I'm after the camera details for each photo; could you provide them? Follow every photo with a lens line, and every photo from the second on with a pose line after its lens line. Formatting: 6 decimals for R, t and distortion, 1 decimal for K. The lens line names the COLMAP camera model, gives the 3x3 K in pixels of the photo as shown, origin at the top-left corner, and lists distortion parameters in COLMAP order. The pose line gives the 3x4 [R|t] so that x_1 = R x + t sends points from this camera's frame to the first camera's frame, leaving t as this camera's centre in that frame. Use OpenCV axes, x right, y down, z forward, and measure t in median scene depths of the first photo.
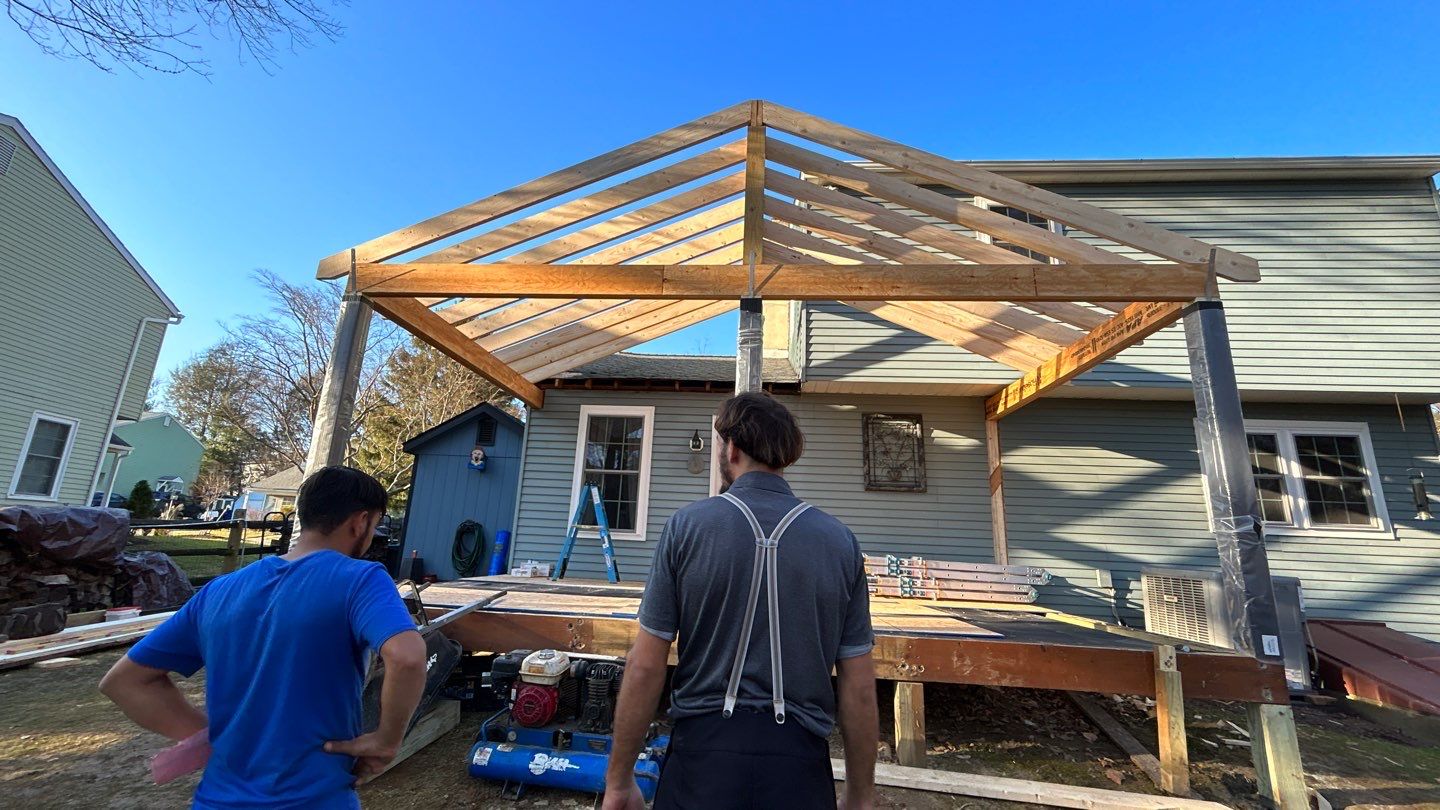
lens RADIAL K [[580.9, 0, 711.5], [0, 580.9, 403.0], [0, 0, 1]] dist [-0.002698, 0.000185]
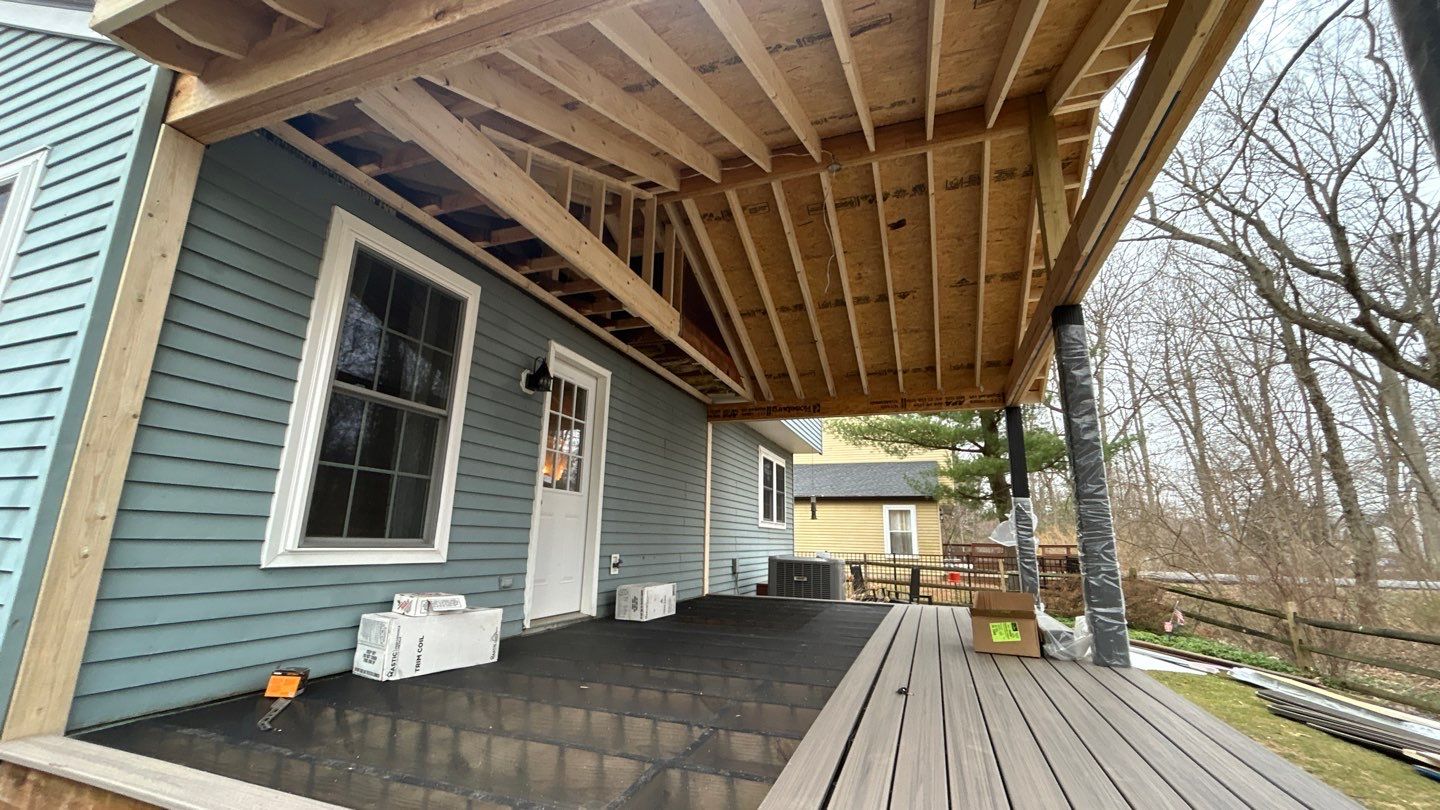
lens RADIAL K [[580.9, 0, 711.5], [0, 580.9, 403.0], [0, 0, 1]] dist [-0.002698, 0.000185]
pose [[0.263819, 0.181898, 0.947266, -0.577350], [-0.246006, 0.962270, -0.116265, 0.128810], [-0.932674, -0.202360, 0.298613, 0.763156]]
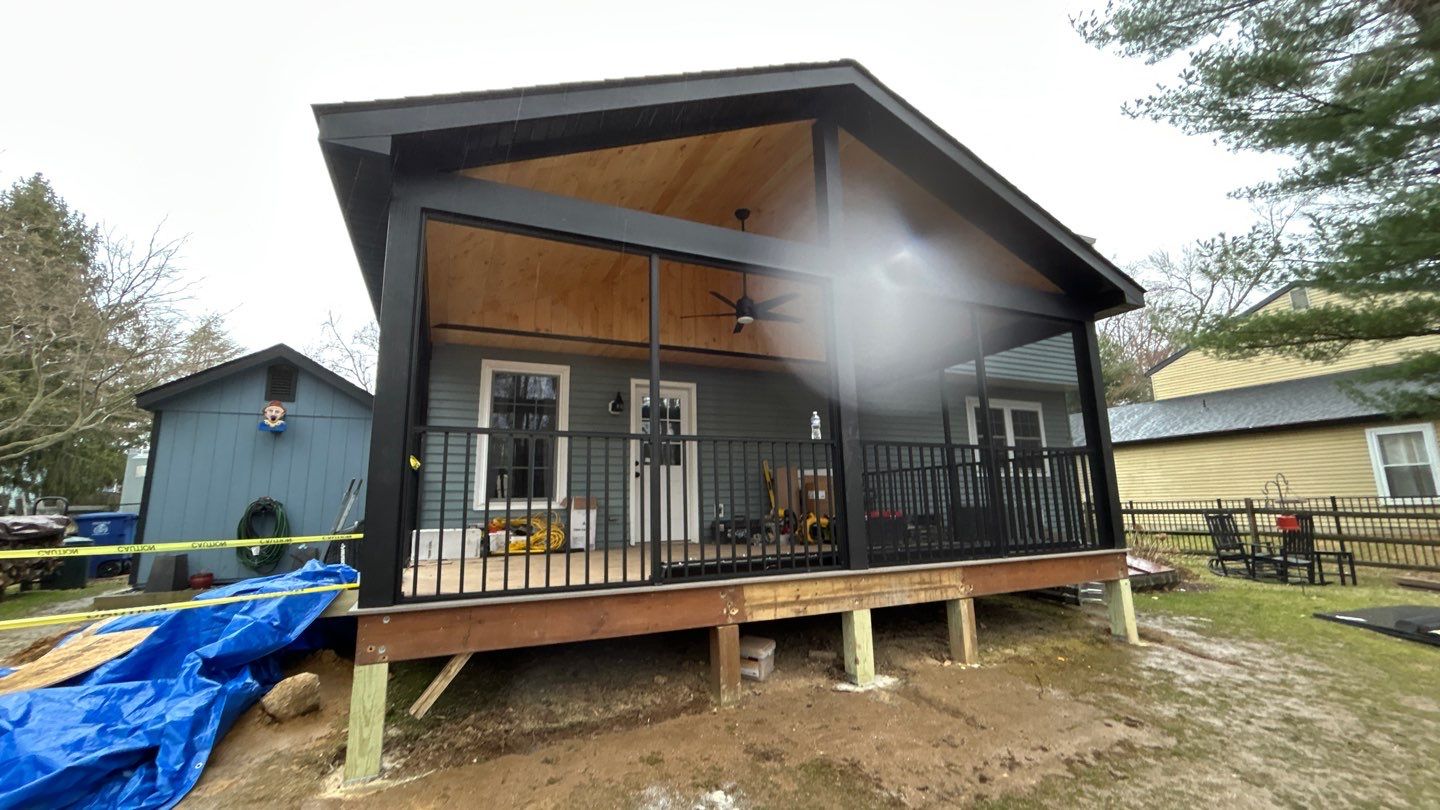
lens RADIAL K [[580.9, 0, 711.5], [0, 580.9, 403.0], [0, 0, 1]] dist [-0.002698, 0.000185]
pose [[0.869413, 0.024288, 0.493489, -0.418462], [-0.059320, 0.996698, 0.055454, 0.000428], [-0.490512, -0.077486, 0.867983, 0.089909]]
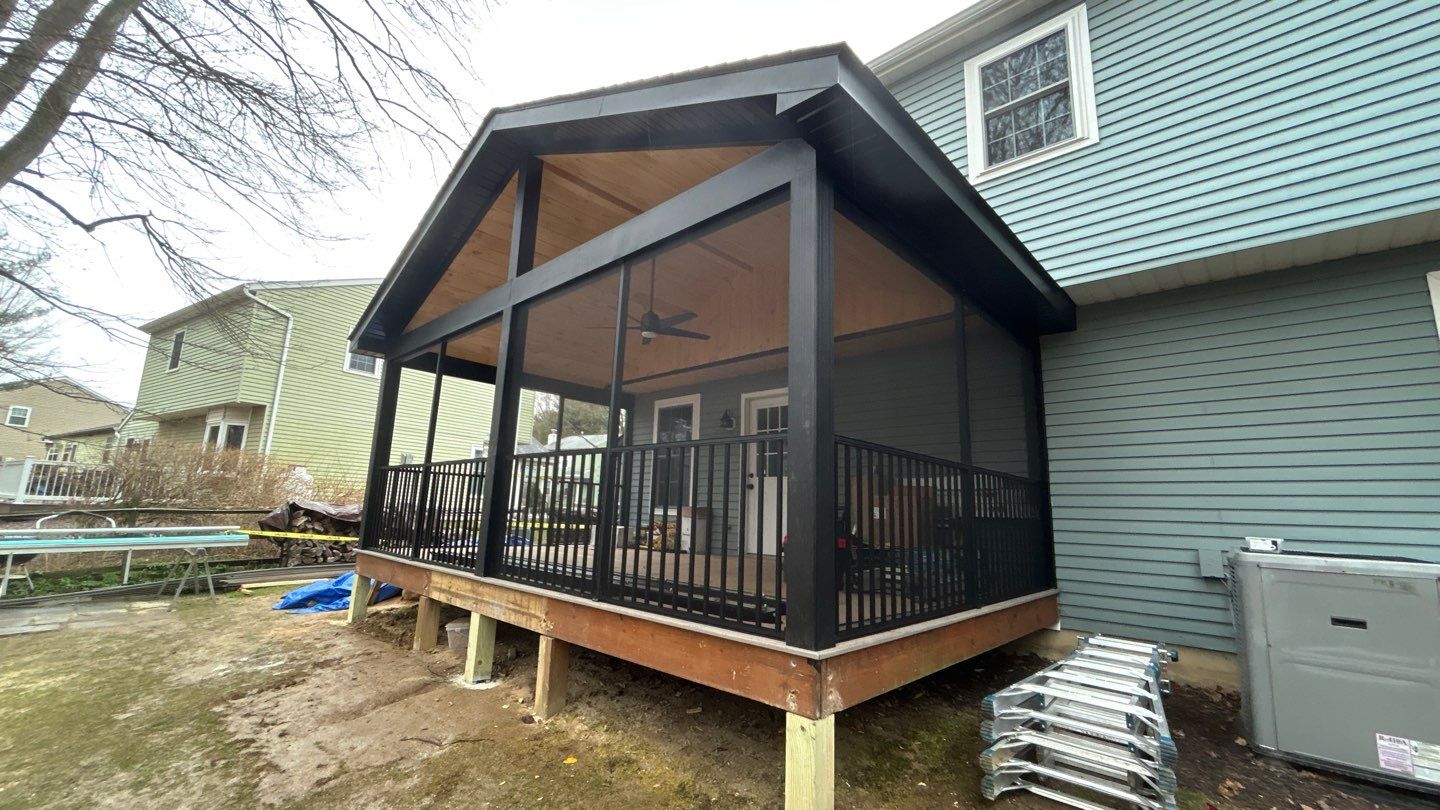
lens RADIAL K [[580.9, 0, 711.5], [0, 580.9, 403.0], [0, 0, 1]] dist [-0.002698, 0.000185]
pose [[0.780477, -0.134606, -0.610522, 0.673699], [0.153489, 0.987914, -0.021596, 0.059206], [0.606051, -0.076854, 0.791705, 0.180432]]
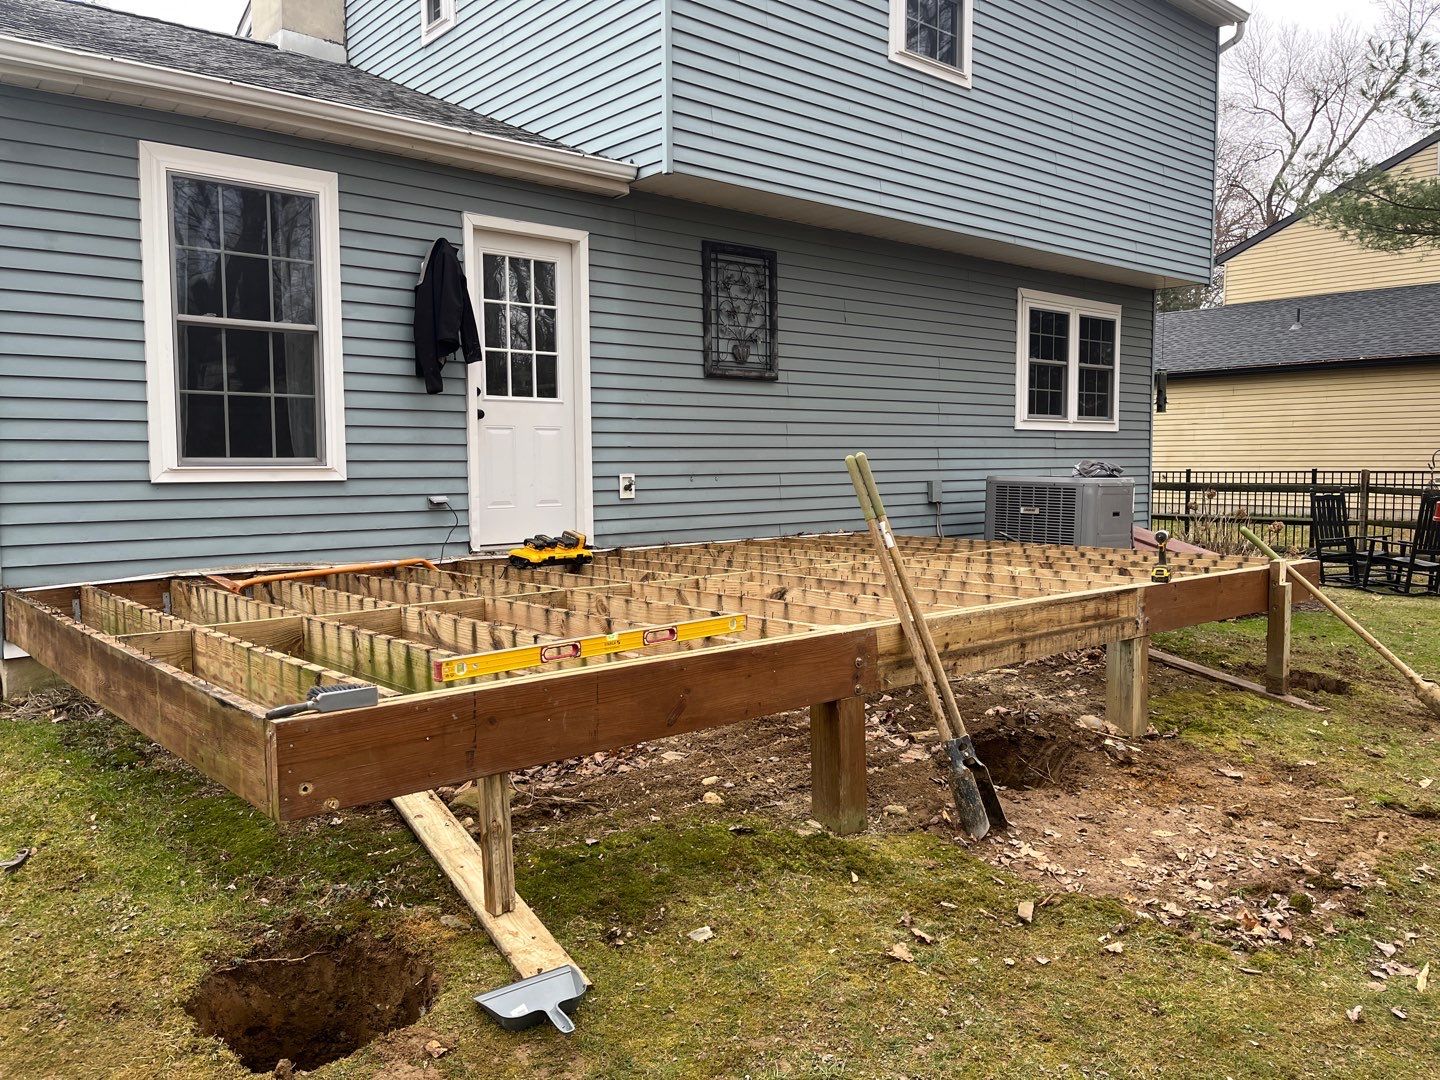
lens RADIAL K [[1084.5, 0, 724.4], [0, 1084.5, 538.4], [0, 0, 1]] dist [0.099794, -0.148098]
pose [[0.692376, -0.100188, 0.714548, -0.590981], [-0.137474, 0.953855, 0.266950, 0.008702], [-0.708320, -0.283061, 0.646653, 0.234891]]
